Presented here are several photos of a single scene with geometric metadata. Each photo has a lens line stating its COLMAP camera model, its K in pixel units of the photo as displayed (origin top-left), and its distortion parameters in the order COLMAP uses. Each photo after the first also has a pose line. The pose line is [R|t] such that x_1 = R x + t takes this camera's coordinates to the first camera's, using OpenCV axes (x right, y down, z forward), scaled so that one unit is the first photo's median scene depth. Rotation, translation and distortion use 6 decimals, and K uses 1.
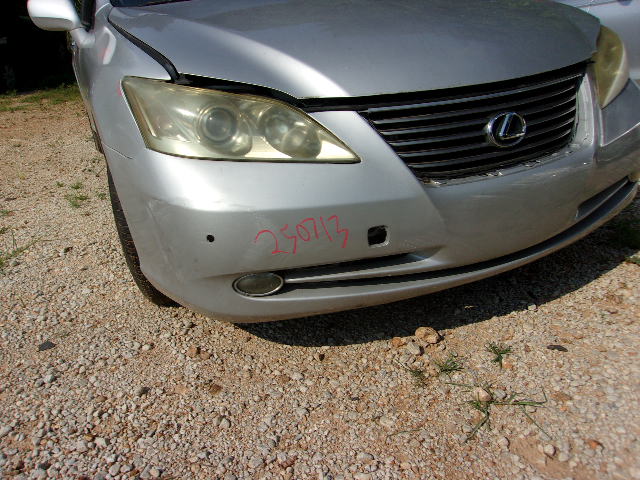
lens RADIAL K [[504.0, 0, 320.0], [0, 504.0, 240.0], [0, 0, 1]] dist [0.001760, 0.007965]
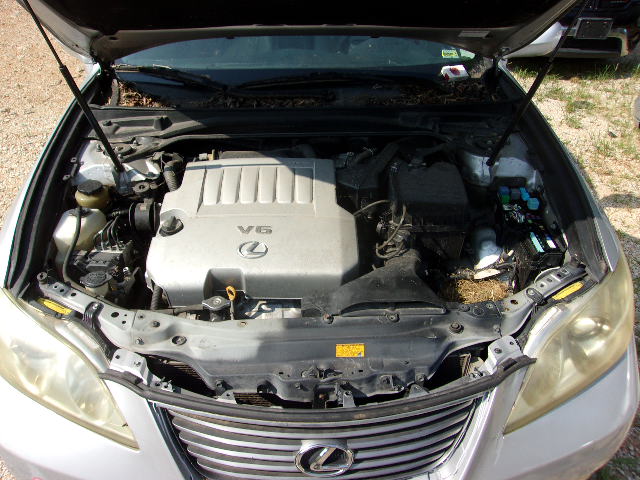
lens RADIAL K [[504.0, 0, 320.0], [0, 504.0, 240.0], [0, 0, 1]] dist [0.001760, 0.007965]
pose [[0.913600, 0.302077, -0.272185, 0.476384], [-0.226931, 0.934239, 0.275137, -0.764314], [0.337398, -0.189597, 0.922071, 0.299780]]
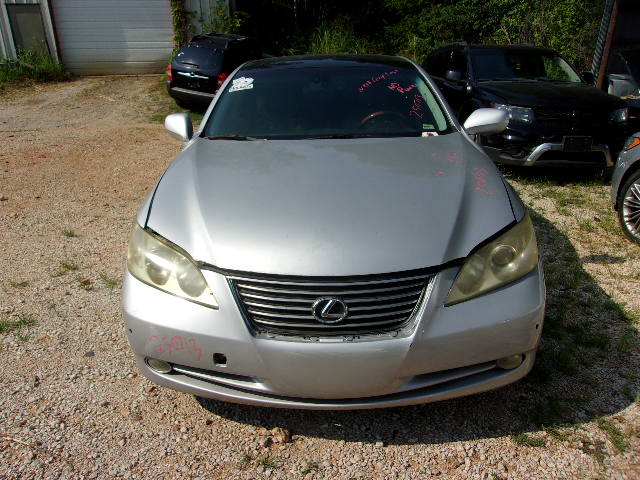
lens RADIAL K [[504.0, 0, 320.0], [0, 504.0, 240.0], [0, 0, 1]] dist [0.001760, 0.007965]
pose [[0.883844, 0.209372, -0.418310, 0.859307], [-0.220568, 0.975123, 0.022031, -0.418482], [0.412517, 0.072794, 0.908037, -0.242450]]
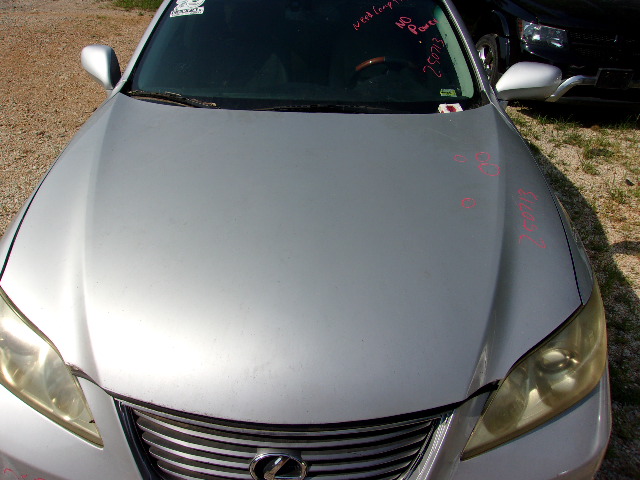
lens RADIAL K [[504.0, 0, 320.0], [0, 504.0, 240.0], [0, 0, 1]] dist [0.001760, 0.007965]
pose [[0.880204, 0.328705, -0.342335, 0.586661], [-0.266001, 0.939060, 0.217737, -0.763368], [0.393045, -0.100592, 0.914001, 0.293449]]
